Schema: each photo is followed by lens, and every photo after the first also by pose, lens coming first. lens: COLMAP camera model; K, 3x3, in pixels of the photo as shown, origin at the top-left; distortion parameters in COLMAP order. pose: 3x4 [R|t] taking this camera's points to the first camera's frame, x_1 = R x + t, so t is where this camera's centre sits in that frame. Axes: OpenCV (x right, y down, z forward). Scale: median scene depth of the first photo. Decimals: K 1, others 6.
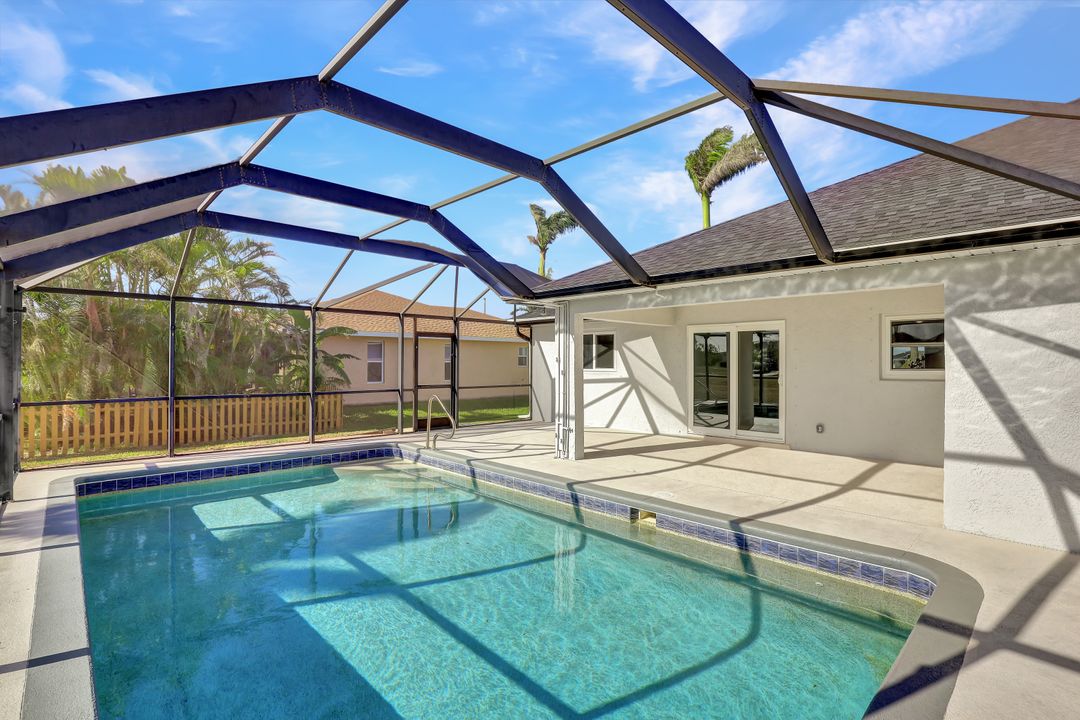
lens RADIAL K [[506.5, 0, 545.6], [0, 506.5, 353.2], [0, 0, 1]] dist [-0.022180, 0.001760]
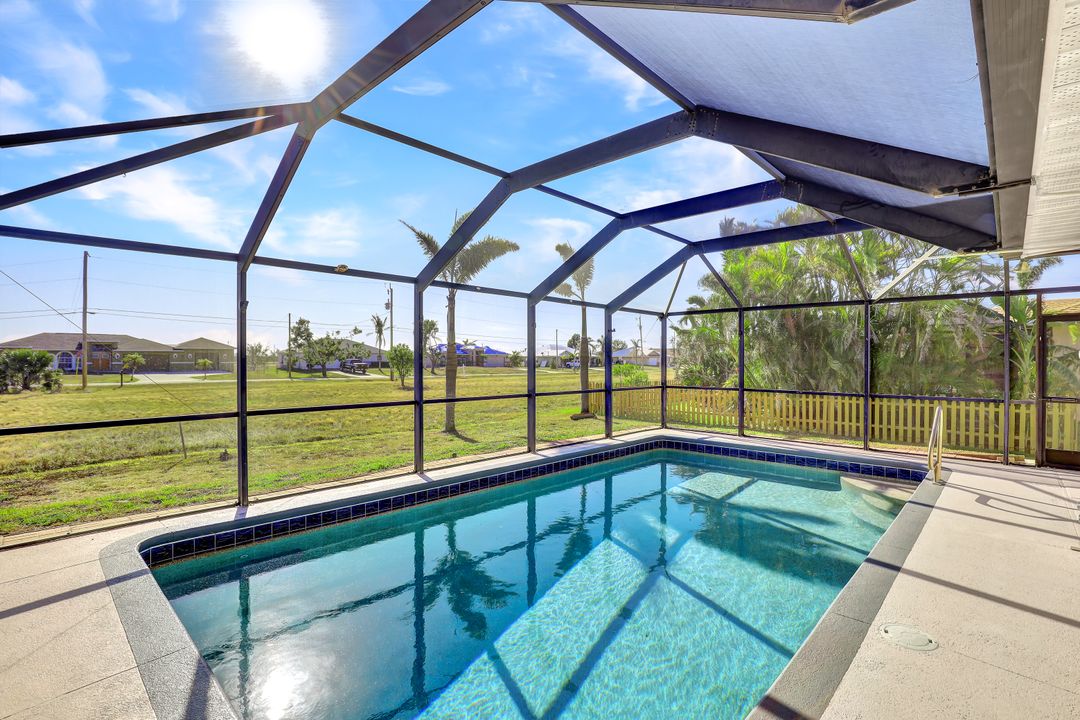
lens RADIAL K [[506.5, 0, 548.7], [0, 506.5, 361.4], [0, 0, 1]] dist [-0.022180, 0.001760]
pose [[0.051086, 0.002089, -0.998692, 0.330054], [0.014112, 0.999896, 0.002813, 0.006466], [0.998595, -0.014237, 0.051051, 0.306916]]
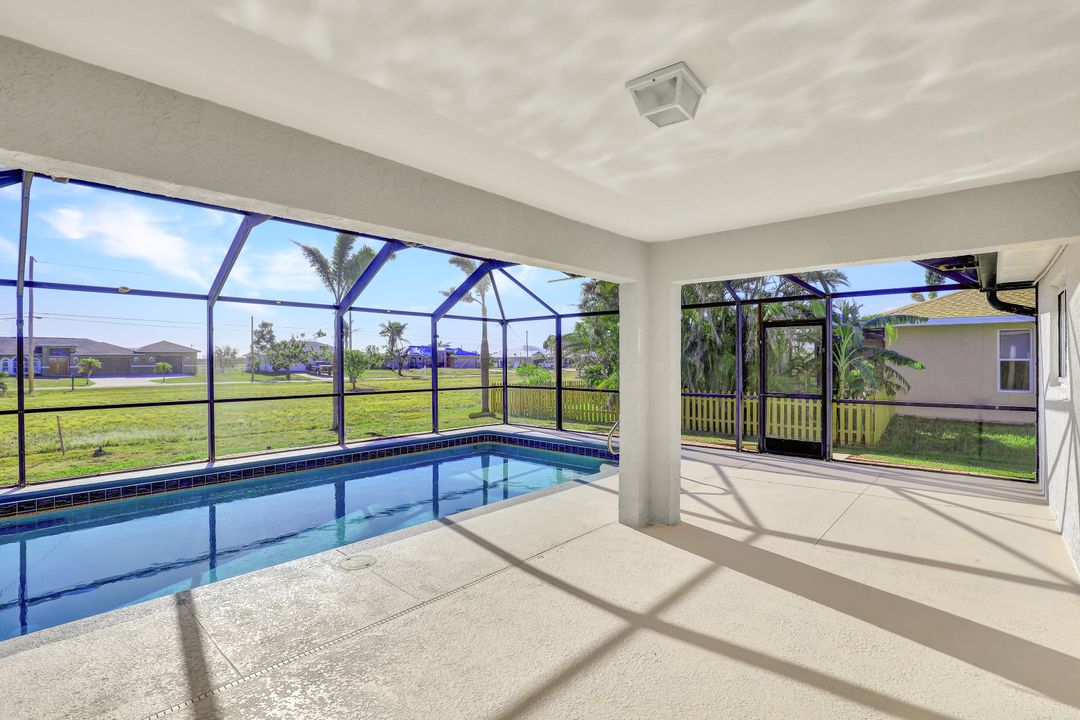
lens RADIAL K [[506.5, 0, 547.5], [0, 506.5, 357.5], [0, 0, 1]] dist [-0.022180, 0.001760]
pose [[0.075006, -0.007113, -0.997158, 0.444787], [0.020779, 0.999769, -0.005568, 0.007613], [0.996967, -0.020302, 0.075136, 0.578740]]
